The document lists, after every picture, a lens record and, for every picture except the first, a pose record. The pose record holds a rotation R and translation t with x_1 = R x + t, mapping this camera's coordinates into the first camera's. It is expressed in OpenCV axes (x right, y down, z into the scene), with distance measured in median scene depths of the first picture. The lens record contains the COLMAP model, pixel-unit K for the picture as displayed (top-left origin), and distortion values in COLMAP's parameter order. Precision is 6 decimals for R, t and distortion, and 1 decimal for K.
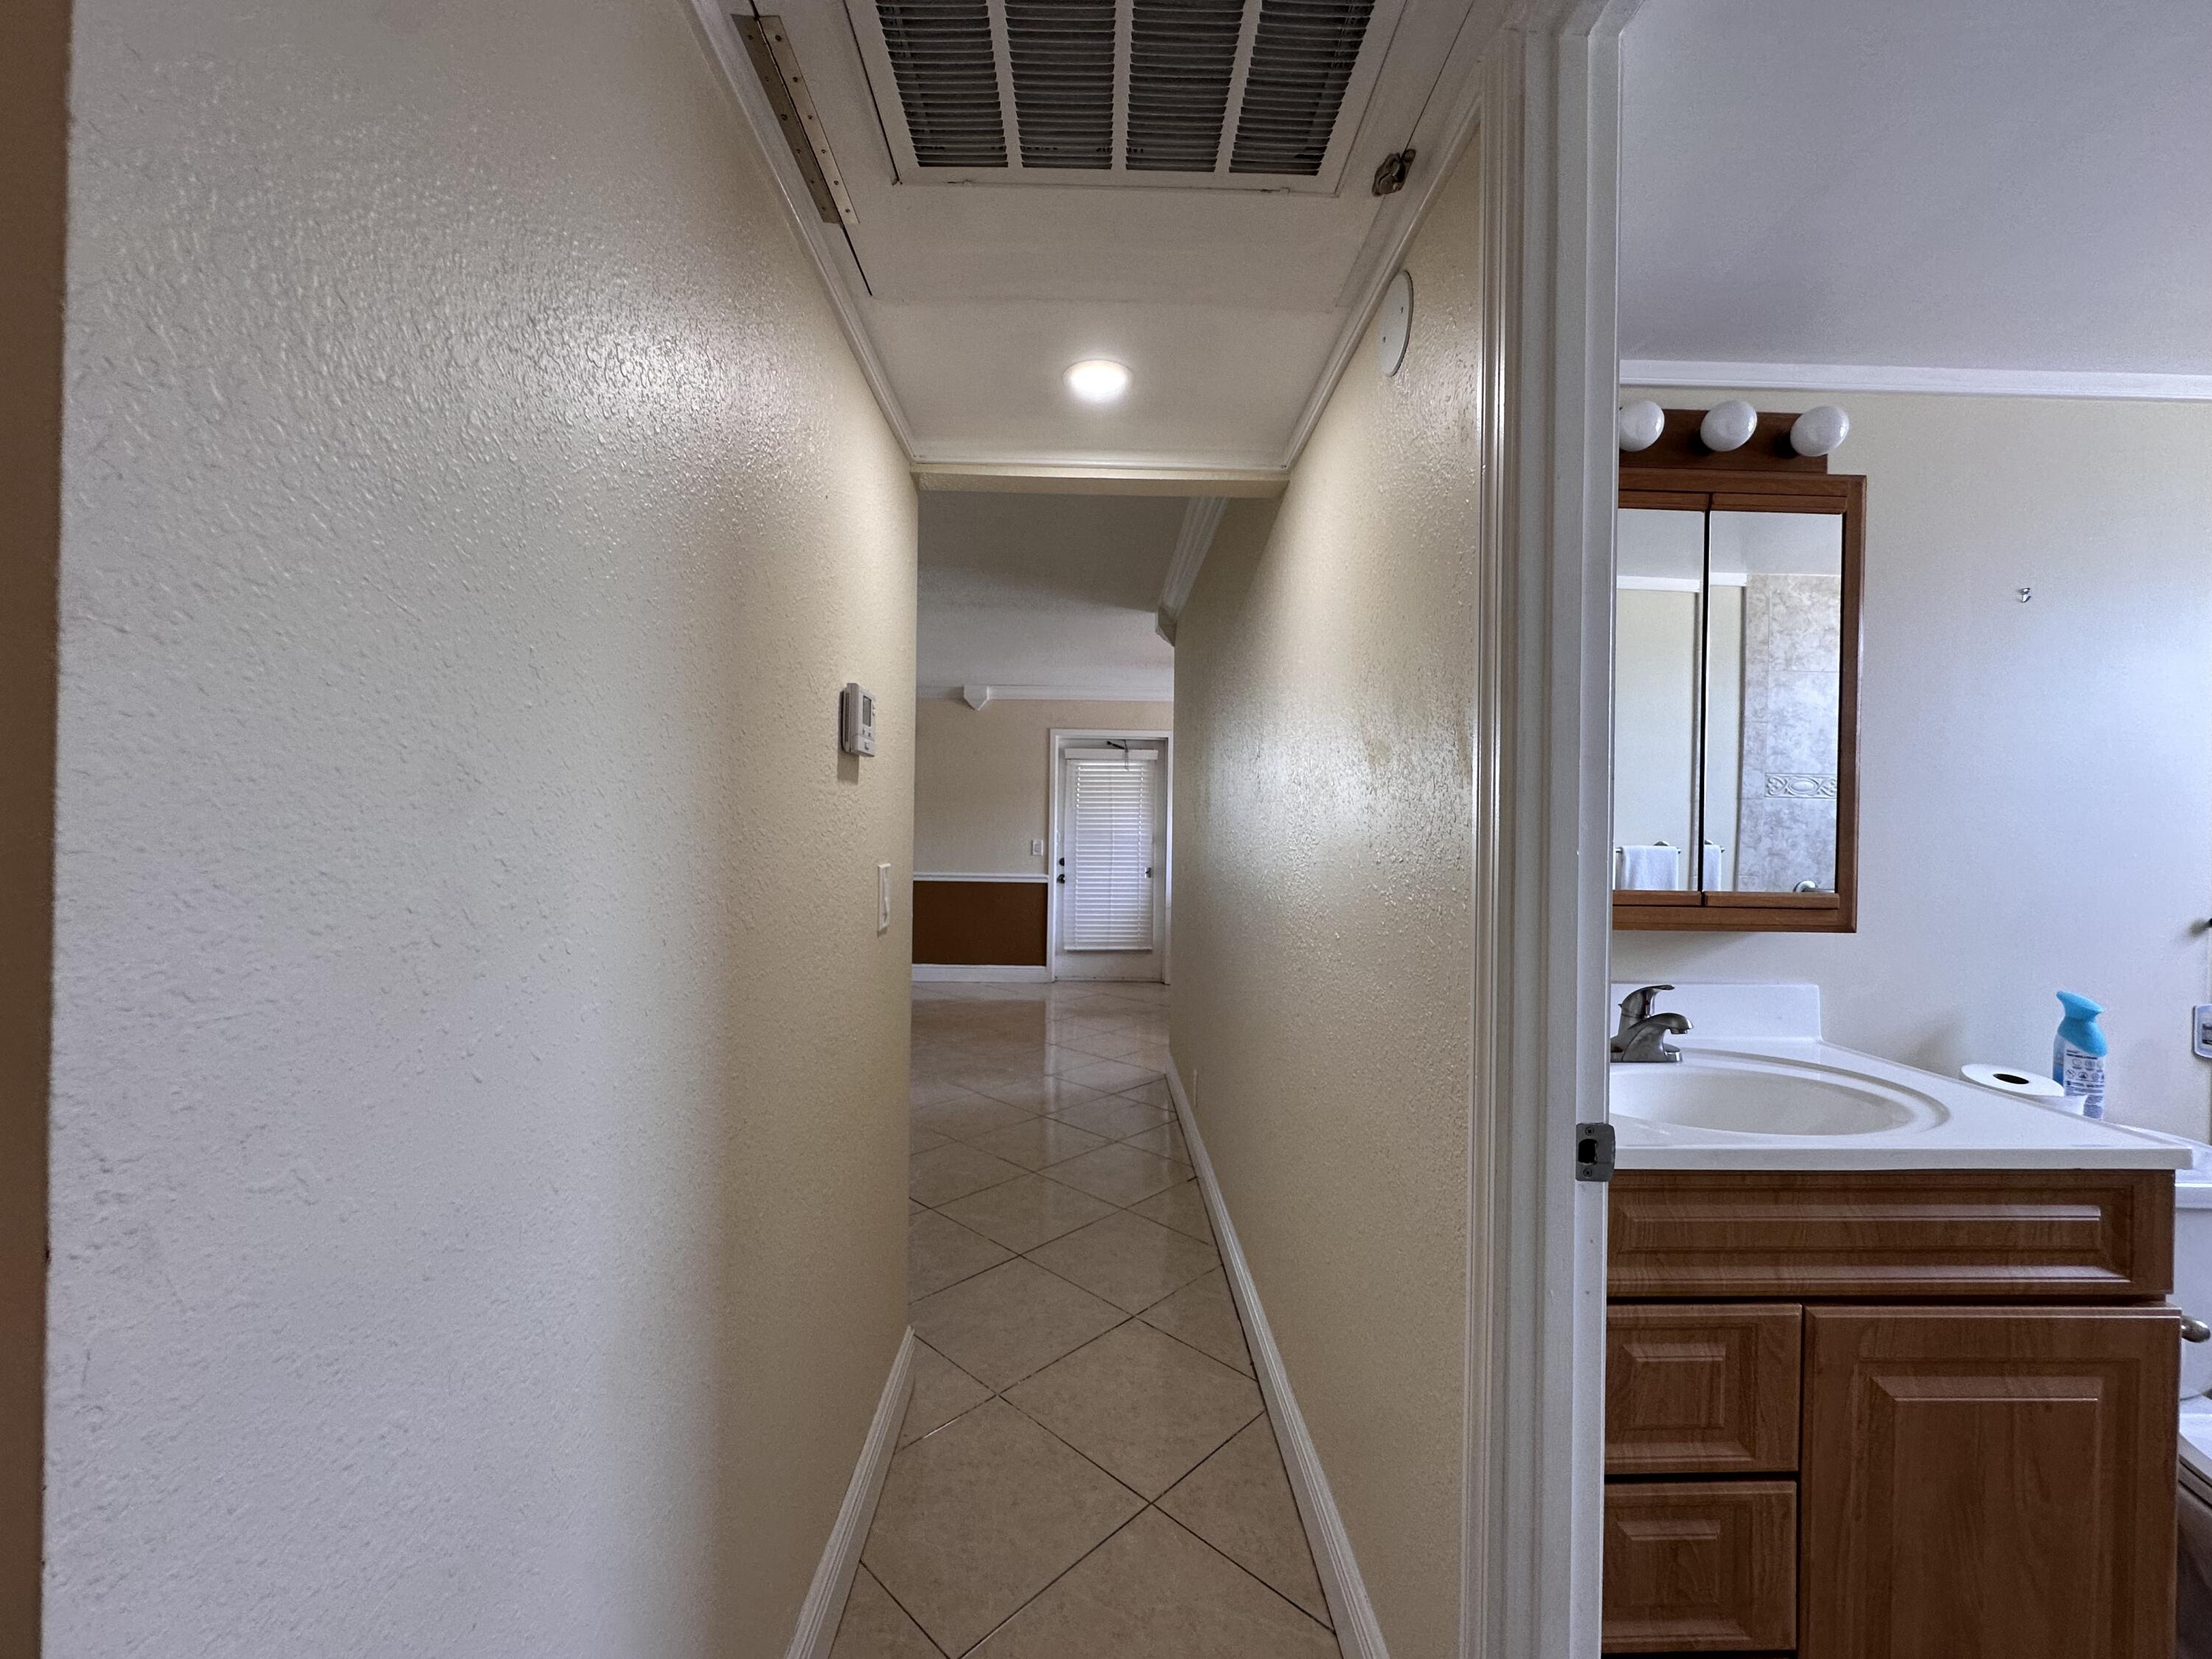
lens RADIAL K [[882.1, 0, 1105.6], [0, 882.1, 832.9], [0, 0, 1]] dist [-0.005129, 0.001333]
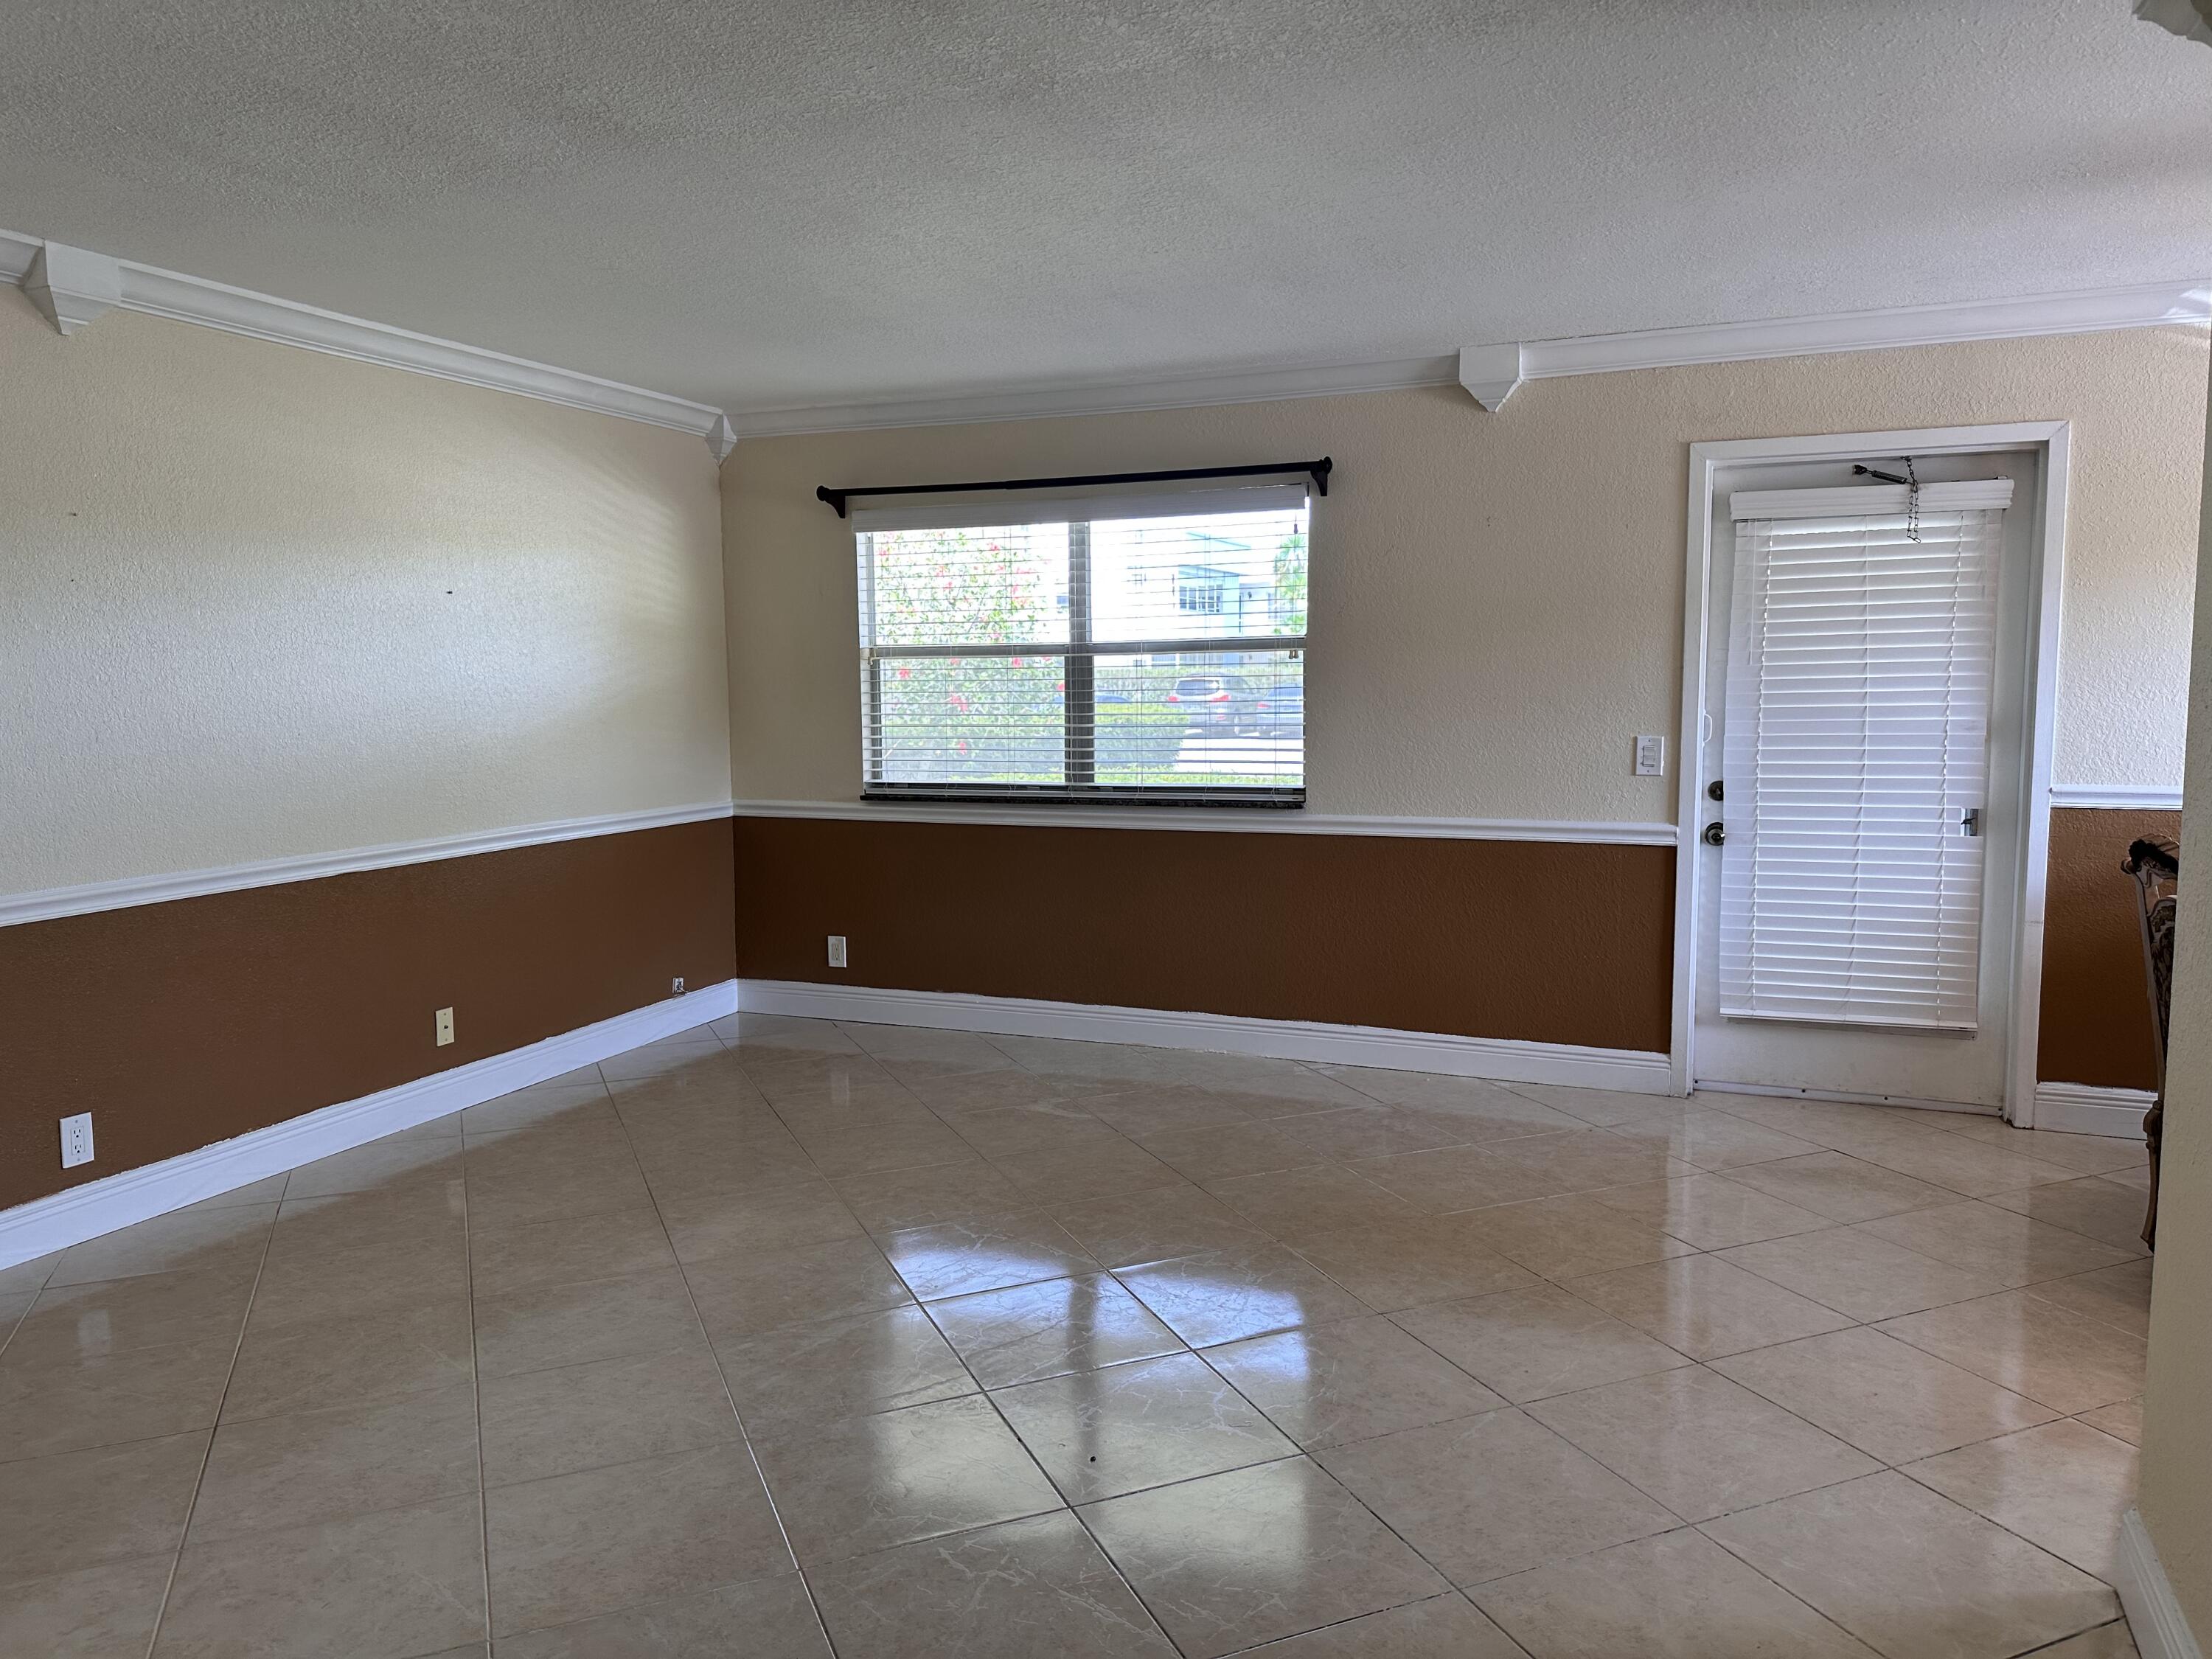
lens RADIAL K [[1545.2, 0, 1100.1], [0, 1545.2, 843.3], [0, 0, 1]] dist [0.044691, -0.058495]
pose [[0.917219, 0.018443, -0.397956, -0.025784], [0.025607, 0.994133, 0.105091, -0.023412], [0.397560, -0.106582, 0.911365, 0.266399]]
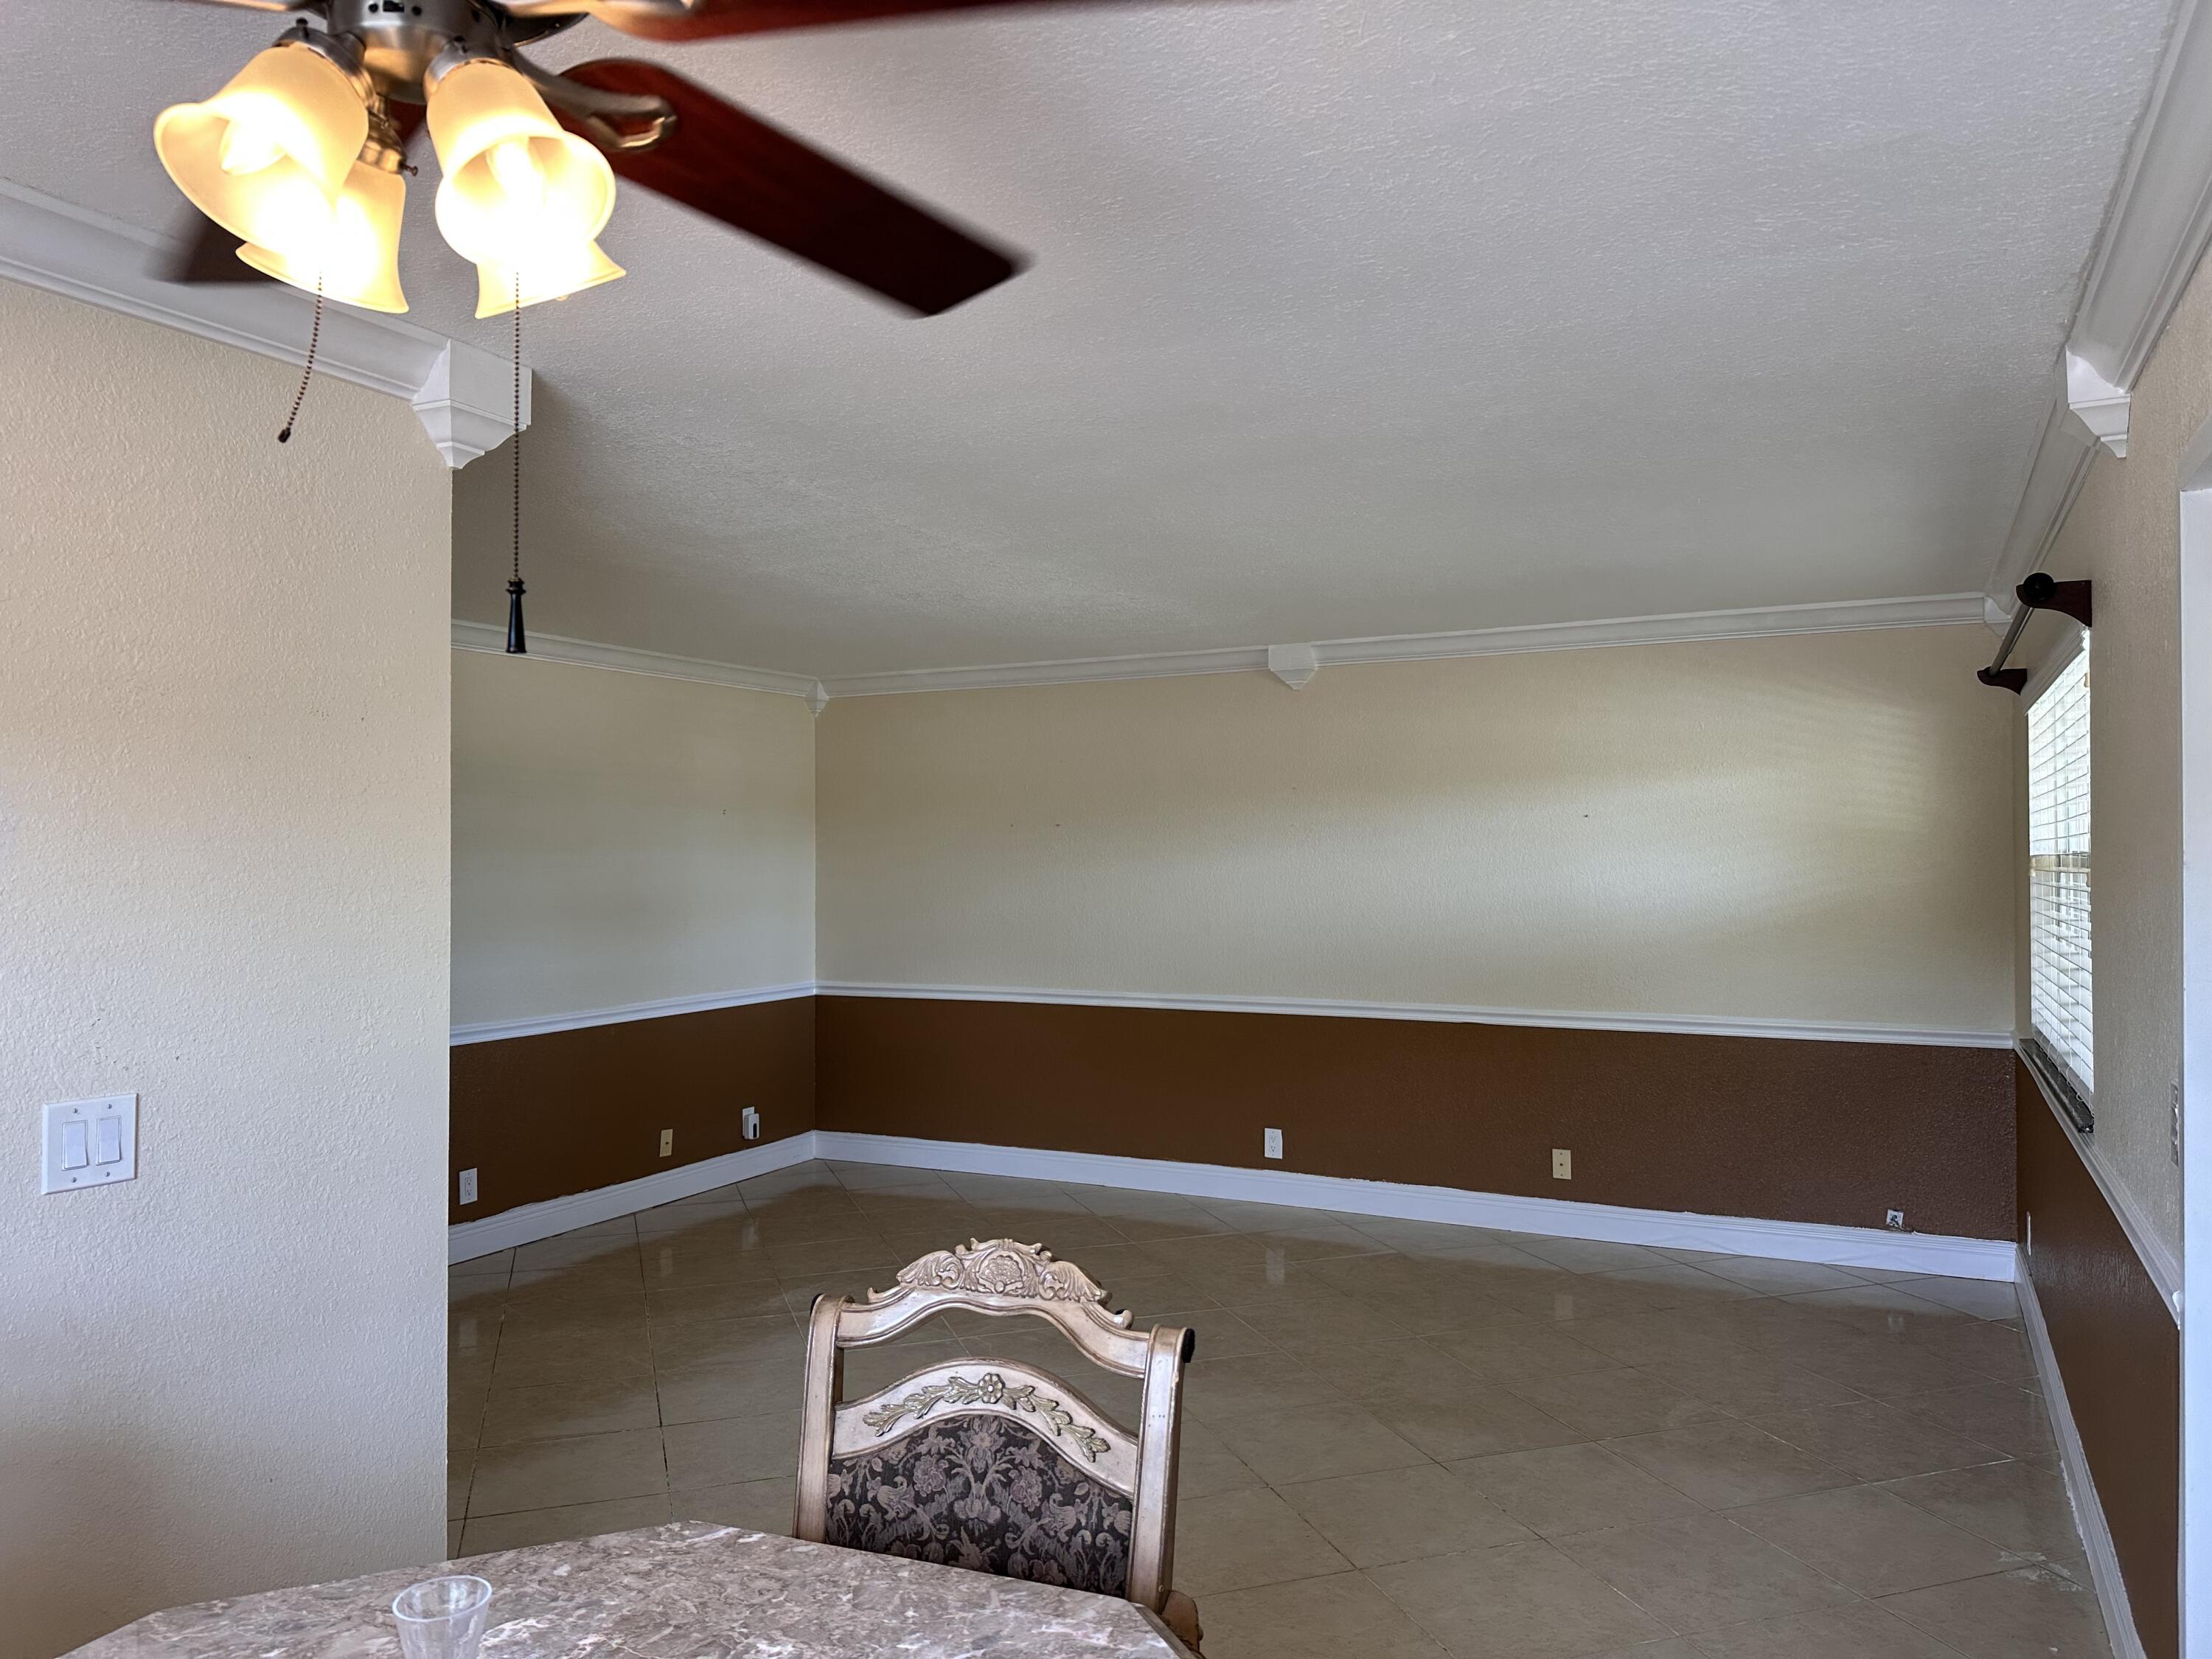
lens RADIAL K [[1545.2, 0, 1104.9], [0, 1545.2, 823.1], [0, 0, 1]] dist [0.044691, -0.058495]
pose [[-0.476568, -0.032535, -0.878535, 0.308959], [-0.002923, 0.999368, -0.035424, -0.033424], [0.879133, -0.014314, -0.476362, 0.958280]]
